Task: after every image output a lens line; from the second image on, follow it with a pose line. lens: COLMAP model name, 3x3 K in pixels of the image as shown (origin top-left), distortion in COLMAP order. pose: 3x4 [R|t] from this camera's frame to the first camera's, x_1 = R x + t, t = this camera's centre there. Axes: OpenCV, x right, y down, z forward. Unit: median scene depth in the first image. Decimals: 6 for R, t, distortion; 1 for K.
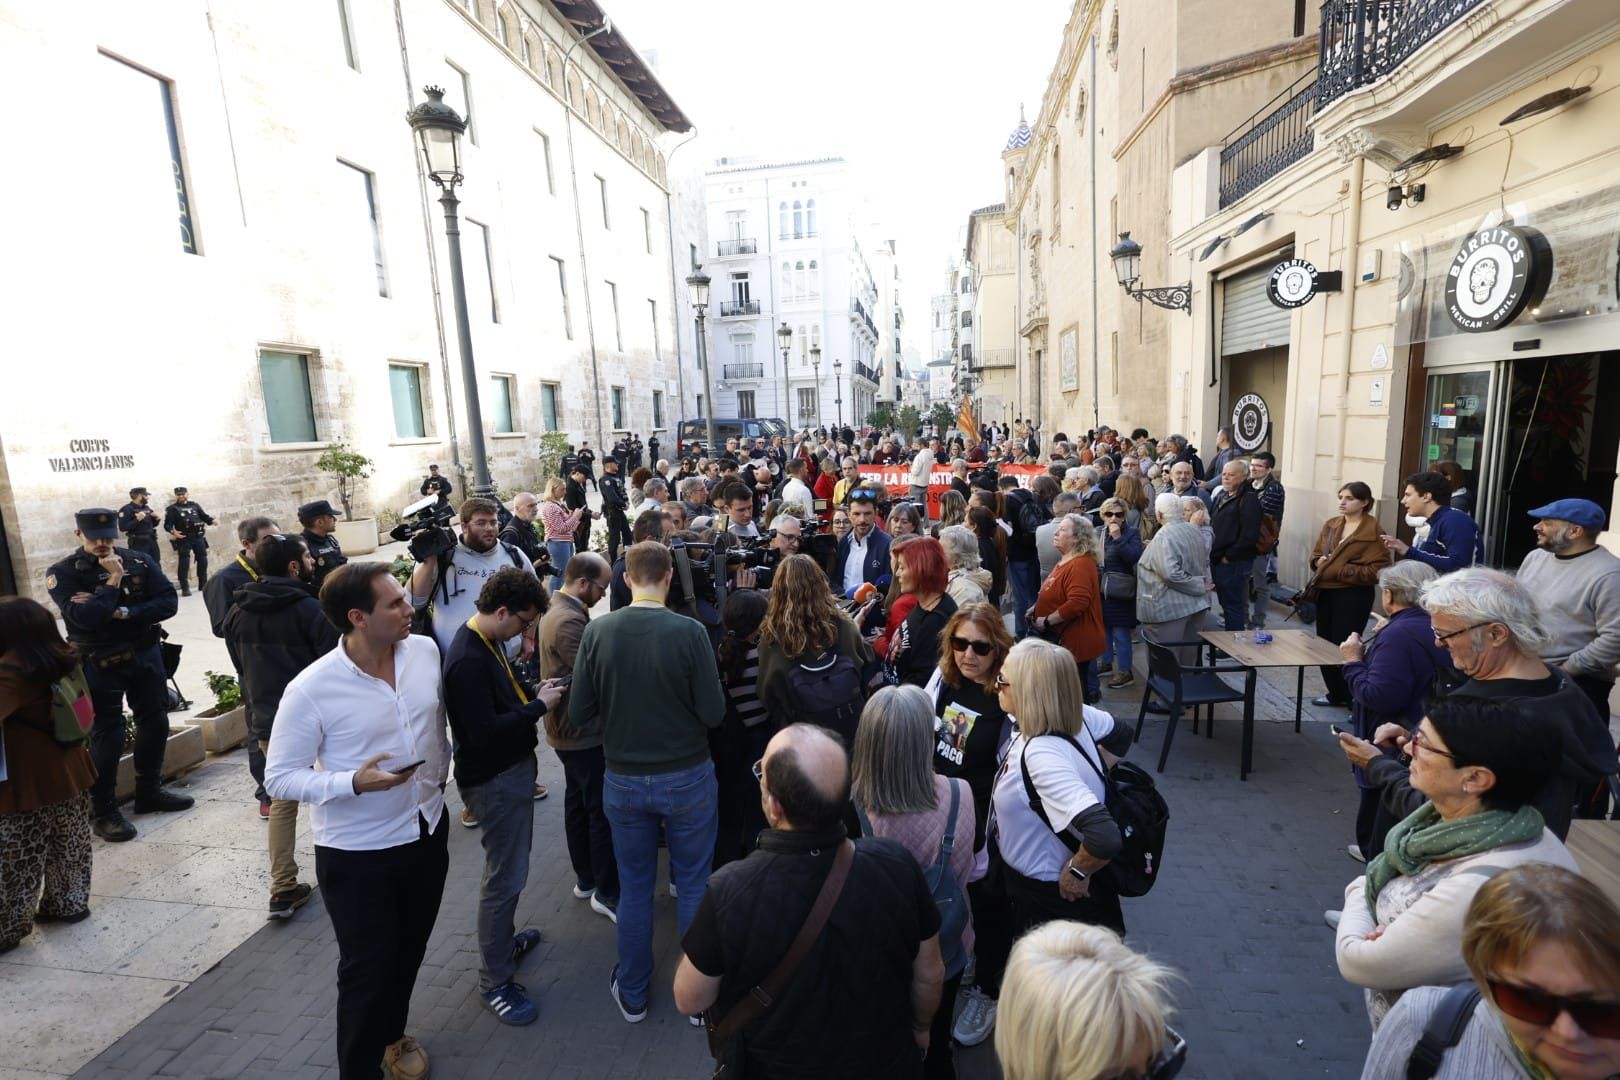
lens RADIAL K [[742.0, 0, 810.0], [0, 742.0, 540.0], [0, 0, 1]] dist [0.001317, 0.001377]
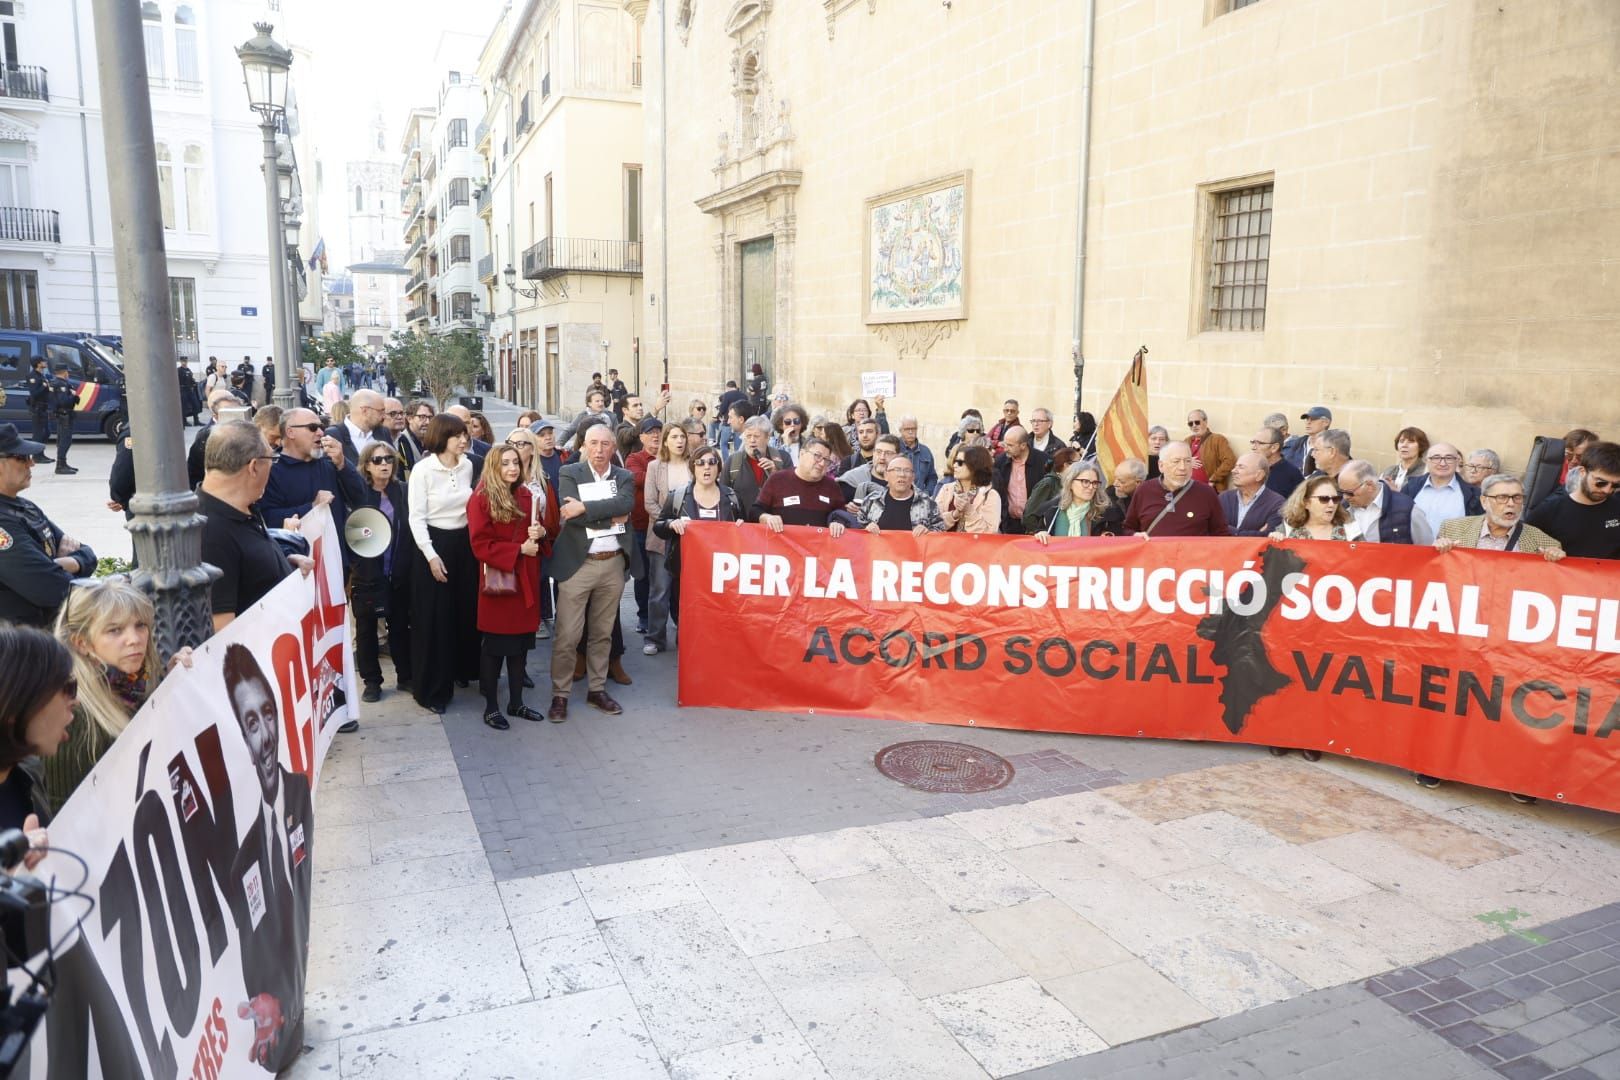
lens RADIAL K [[1106.9, 0, 810.0], [0, 1106.9, 540.0], [0, 0, 1]] dist [0.005980, 0.002732]
pose [[0.851738, -0.024921, 0.523374, -0.040834], [0.027426, 0.999619, 0.002965, -0.034807], [-0.523249, 0.011829, 0.852098, 0.229357]]
